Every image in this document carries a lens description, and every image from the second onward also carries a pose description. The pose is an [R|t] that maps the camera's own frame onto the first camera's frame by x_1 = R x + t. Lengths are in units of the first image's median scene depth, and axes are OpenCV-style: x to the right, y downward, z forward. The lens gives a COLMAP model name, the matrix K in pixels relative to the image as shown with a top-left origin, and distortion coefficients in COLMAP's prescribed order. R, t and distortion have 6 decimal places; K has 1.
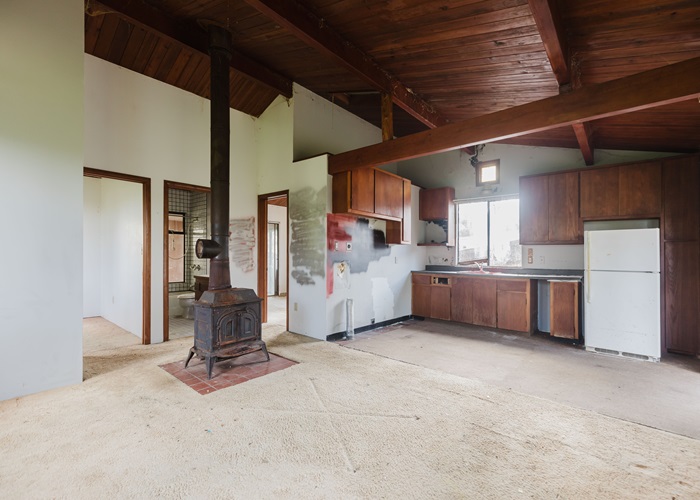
lens RADIAL K [[315.7, 0, 349.5], [0, 315.7, 253.0], [0, 0, 1]] dist [0.003119, 0.000106]
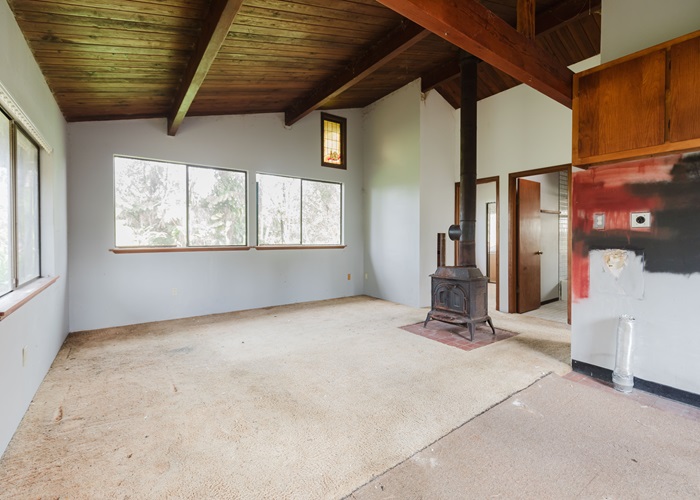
lens RADIAL K [[322.4, 0, 352.2], [0, 322.4, 237.8], [0, 0, 1]] dist [0.002835, 0.000086]
pose [[-0.241727, -0.007849, -0.970312, 0.627100], [0.000501, 0.999966, -0.008214, 0.012768], [0.970344, -0.002472, -0.241715, 0.652793]]
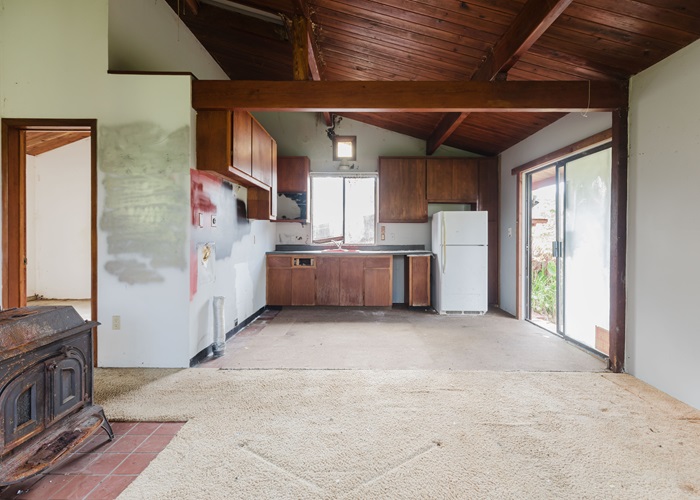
lens RADIAL K [[324.4, 0, 356.9], [0, 324.4, 234.7], [0, 0, 1]] dist [0.003217, -0.000348]
pose [[0.765946, -0.009127, 0.642840, -0.215307], [0.000513, 0.999908, 0.013585, -0.000724], [-0.642905, -0.010076, 0.765880, 0.252235]]
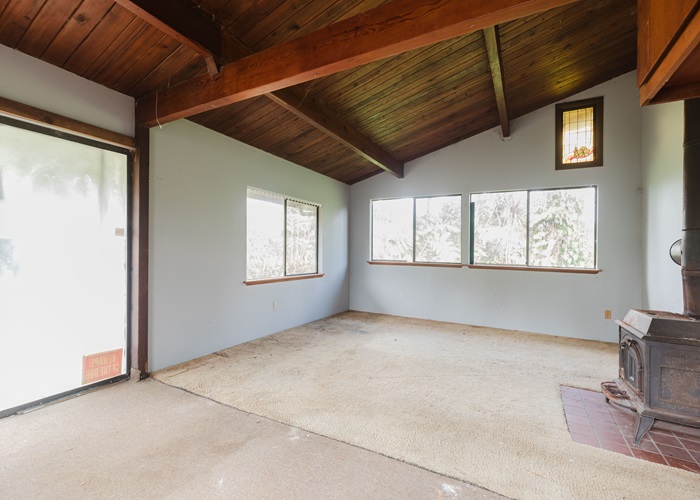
lens RADIAL K [[315.7, 0, 349.5], [0, 315.7, 253.0], [0, 0, 1]] dist [0.003119, 0.000106]
pose [[-0.978371, -0.030761, -0.204557, 0.277883], [-0.030398, 0.999526, -0.004920, 0.010042], [0.204612, 0.001405, -0.978842, 1.082829]]
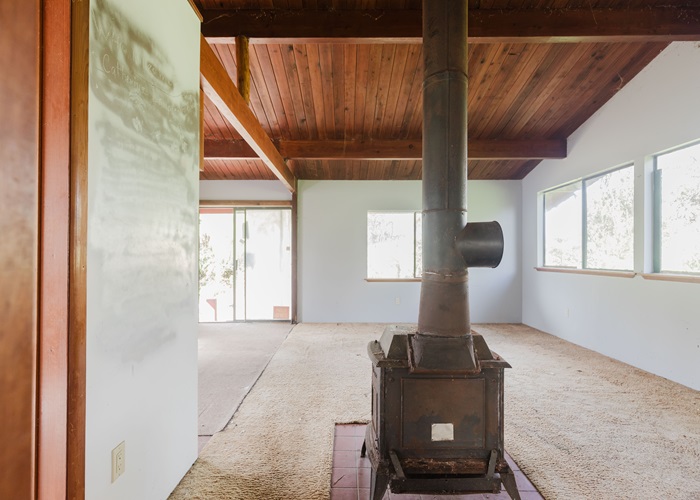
lens RADIAL K [[315.7, 0, 349.5], [0, 315.7, 253.0], [0, 0, 1]] dist [0.003119, 0.000106]
pose [[-0.648027, -0.005331, 0.761599, -0.482462], [-0.014514, 0.999880, -0.005351, 0.001749], [-0.761479, -0.014521, -0.648026, 1.010237]]
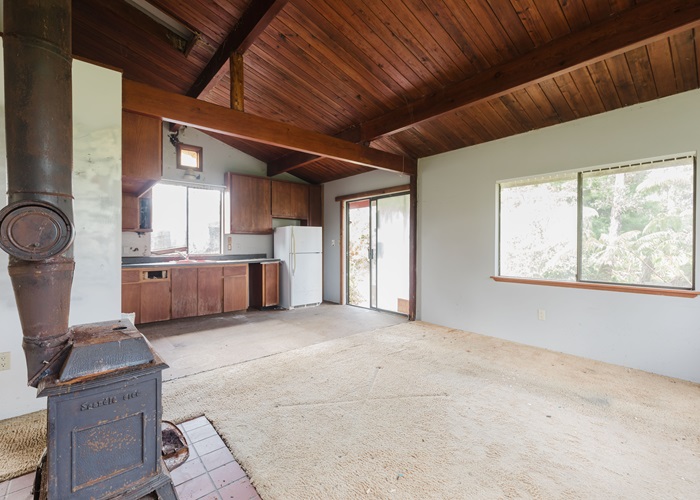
lens RADIAL K [[318.2, 0, 350.4], [0, 318.2, 247.1], [0, 0, 1]] dist [0.002386, 0.000076]
pose [[0.159479, -0.019578, 0.987007, -0.537372], [-0.005164, 0.999773, 0.020666, -0.004882], [-0.987188, -0.008392, 0.159342, 0.440042]]
